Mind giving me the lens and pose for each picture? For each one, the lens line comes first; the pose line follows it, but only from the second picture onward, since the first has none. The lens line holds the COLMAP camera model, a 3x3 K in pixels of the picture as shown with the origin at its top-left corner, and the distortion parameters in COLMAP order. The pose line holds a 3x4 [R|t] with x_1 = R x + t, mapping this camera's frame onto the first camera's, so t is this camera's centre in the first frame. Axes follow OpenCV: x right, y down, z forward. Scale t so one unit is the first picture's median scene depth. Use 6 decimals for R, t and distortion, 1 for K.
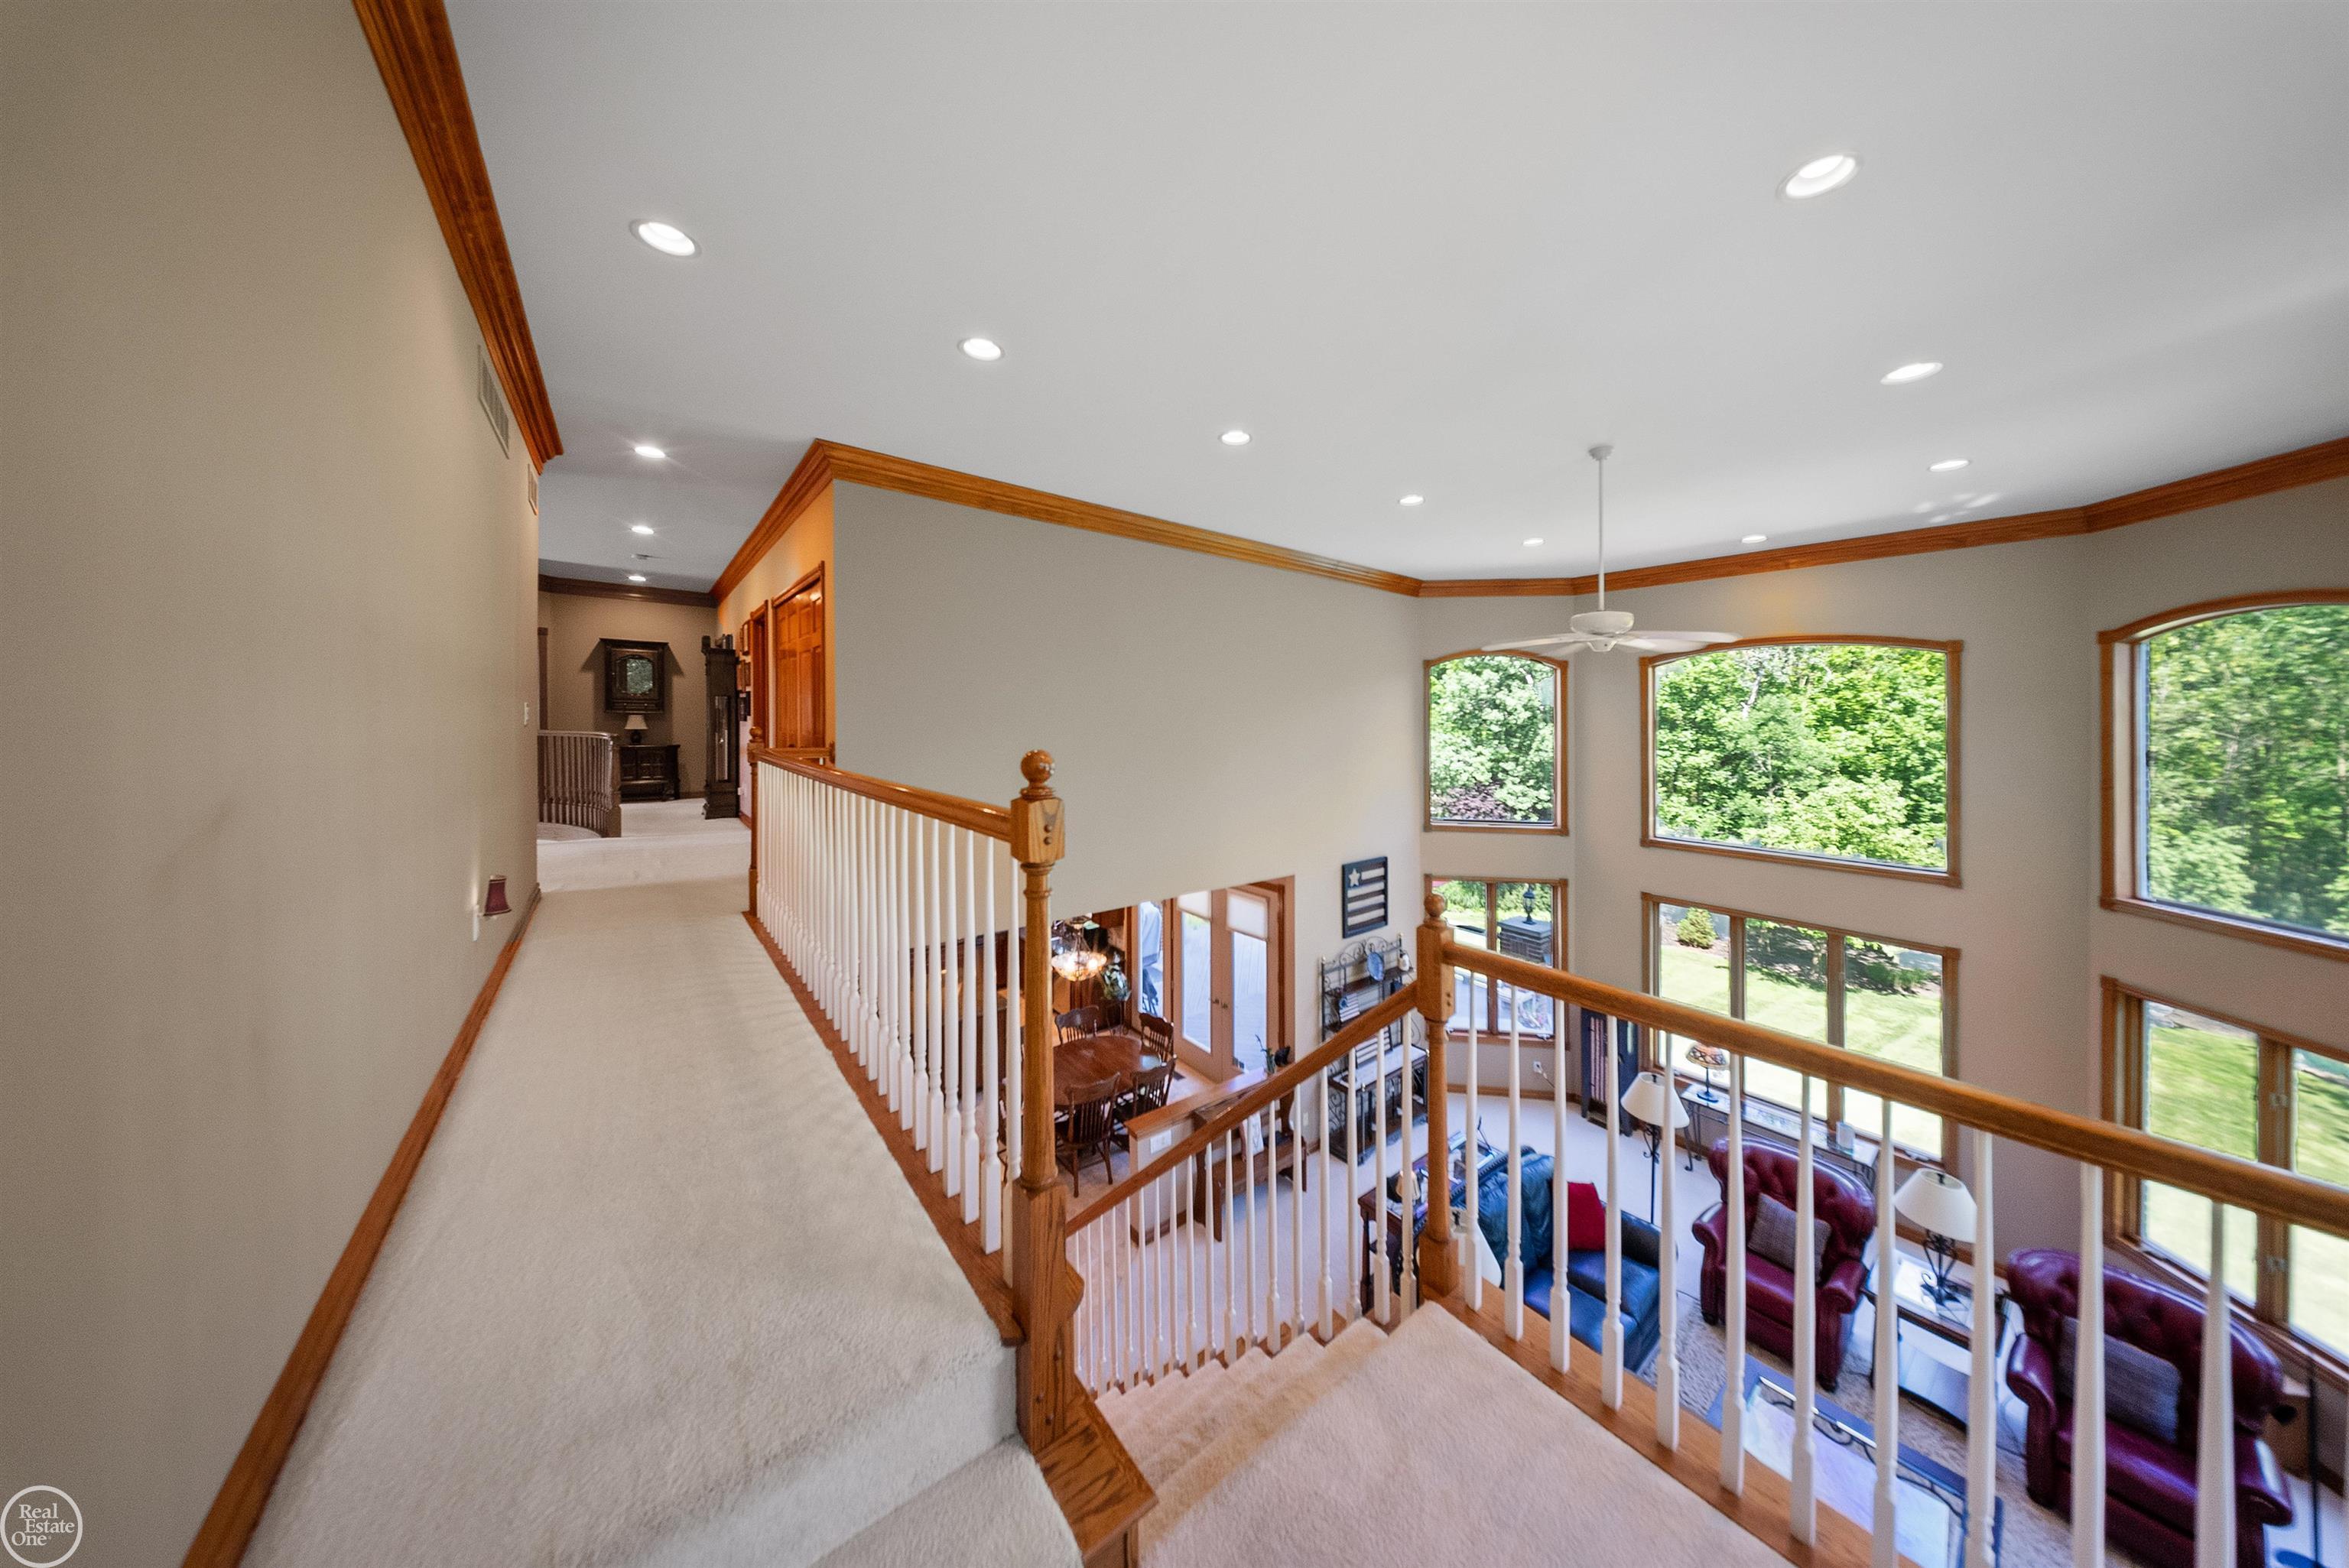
lens RADIAL K [[692.2, 0, 1158.8], [0, 692.2, 722.9], [0, 0, 1]] dist [-0.005513, 0.000332]
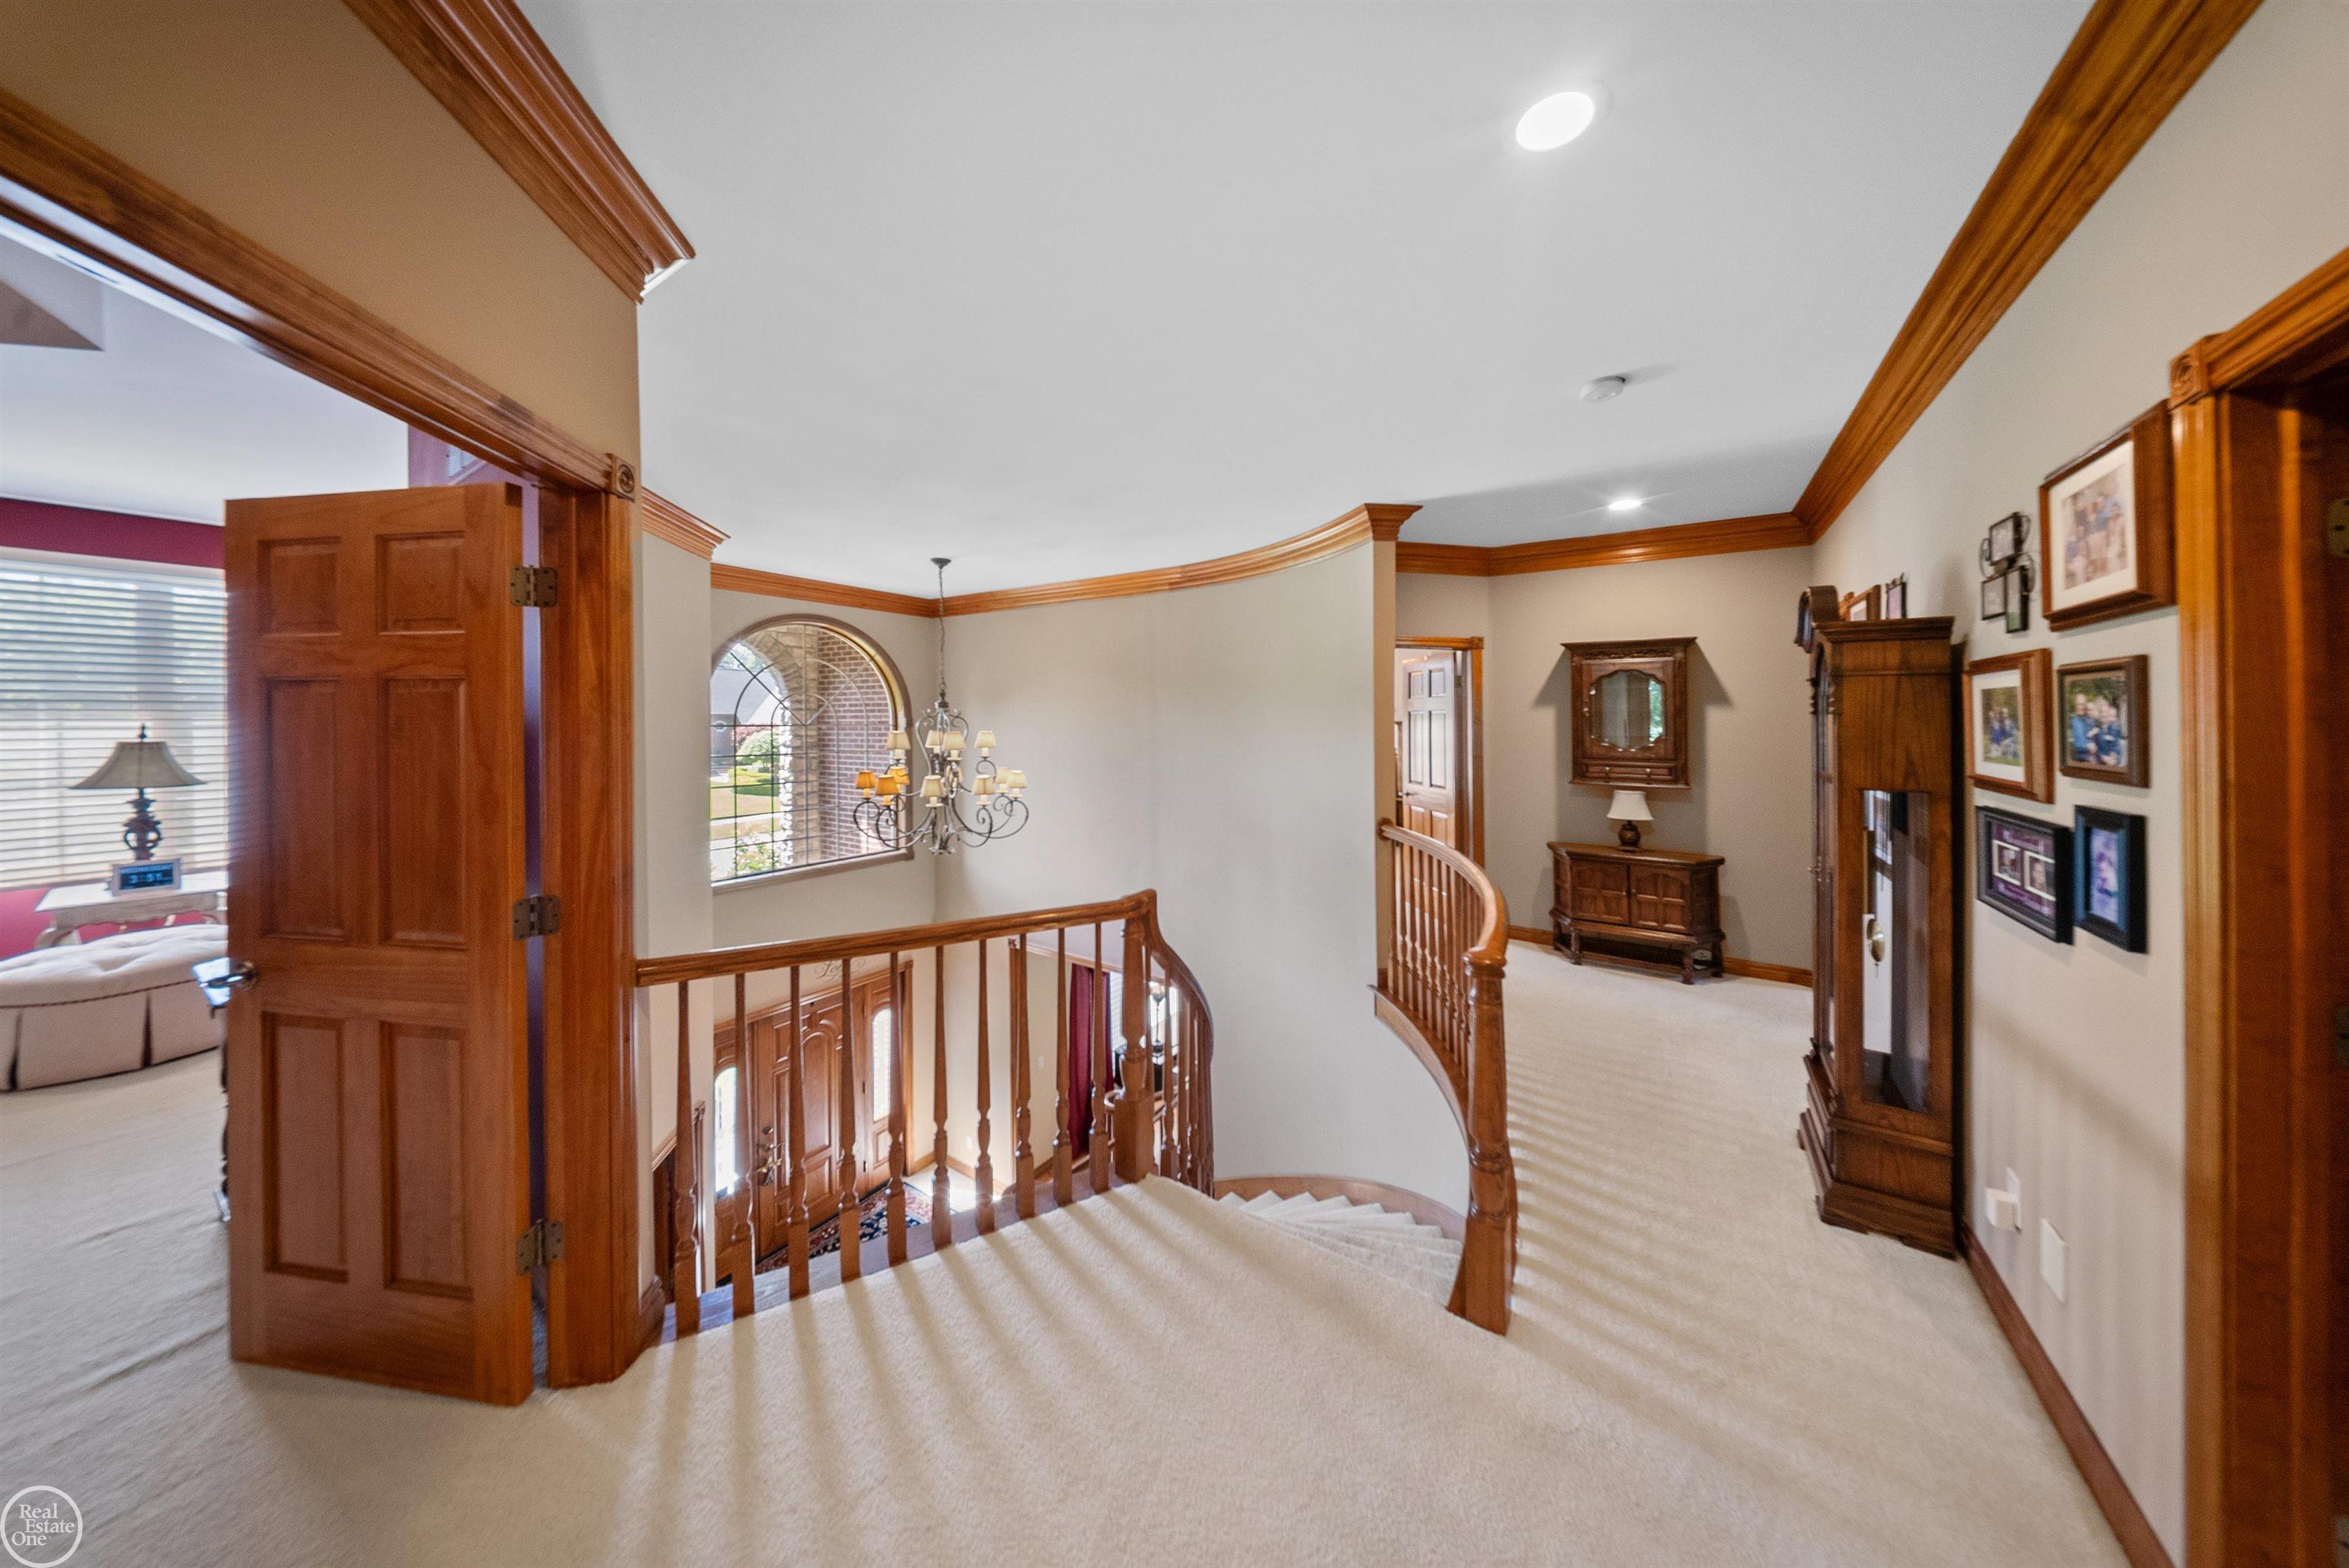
lens RADIAL K [[692.2, 0, 1178.0], [0, 692.2, 727.0], [0, 0, 1]] dist [-0.005513, 0.000332]
pose [[0.297589, -0.008494, -0.954656, -0.363421], [0.000384, 0.999961, -0.008777, -0.049707], [0.954694, 0.002245, 0.297580, 0.517679]]
